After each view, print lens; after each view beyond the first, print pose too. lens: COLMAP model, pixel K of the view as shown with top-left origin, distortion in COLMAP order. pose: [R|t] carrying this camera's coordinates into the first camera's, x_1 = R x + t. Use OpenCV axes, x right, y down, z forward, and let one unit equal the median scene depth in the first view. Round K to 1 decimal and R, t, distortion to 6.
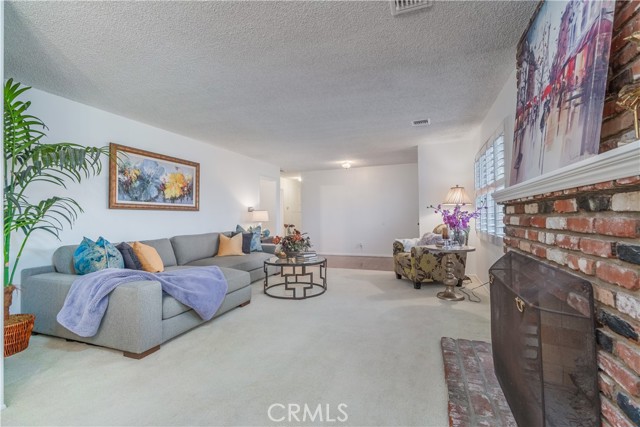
lens RADIAL K [[279.7, 0, 322.1], [0, 279.7, 215.4], [0, 0, 1]] dist [0.003422, 0.000164]
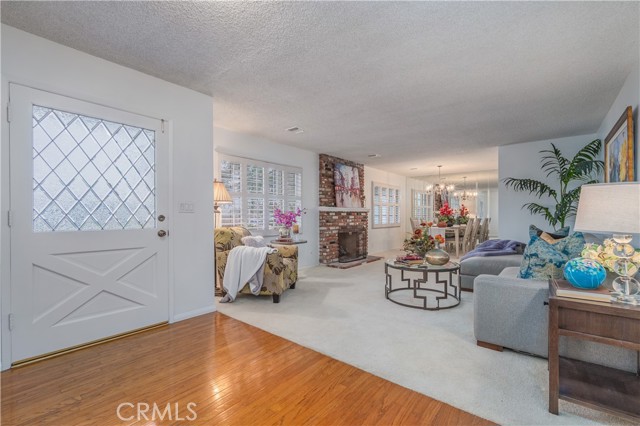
lens RADIAL K [[279.7, 0, 322.1], [0, 279.7, 214.9], [0, 0, 1]] dist [0.003422, 0.000164]
pose [[-0.945610, 0.012585, 0.325059, -0.406367], [0.008054, 0.999851, -0.015283, 0.083921], [-0.325203, -0.011833, -0.945570, 8.031062]]
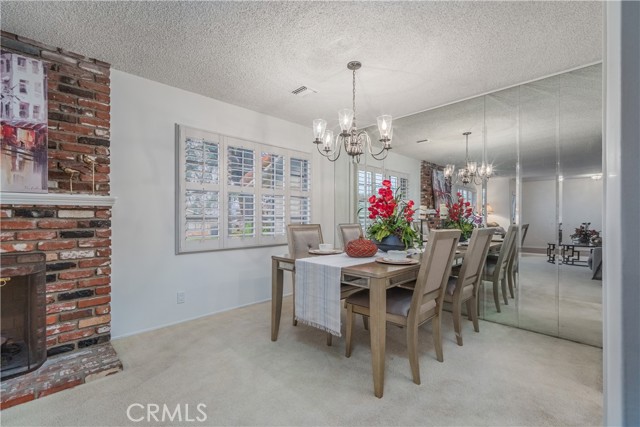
lens RADIAL K [[279.7, 0, 322.1], [0, 279.7, 215.4], [0, 0, 1]] dist [0.003422, 0.000164]
pose [[-0.879138, 0.004002, 0.476550, -1.850879], [0.002948, 0.999991, -0.002959, -0.019312], [-0.476558, -0.001196, -0.879142, 1.872211]]
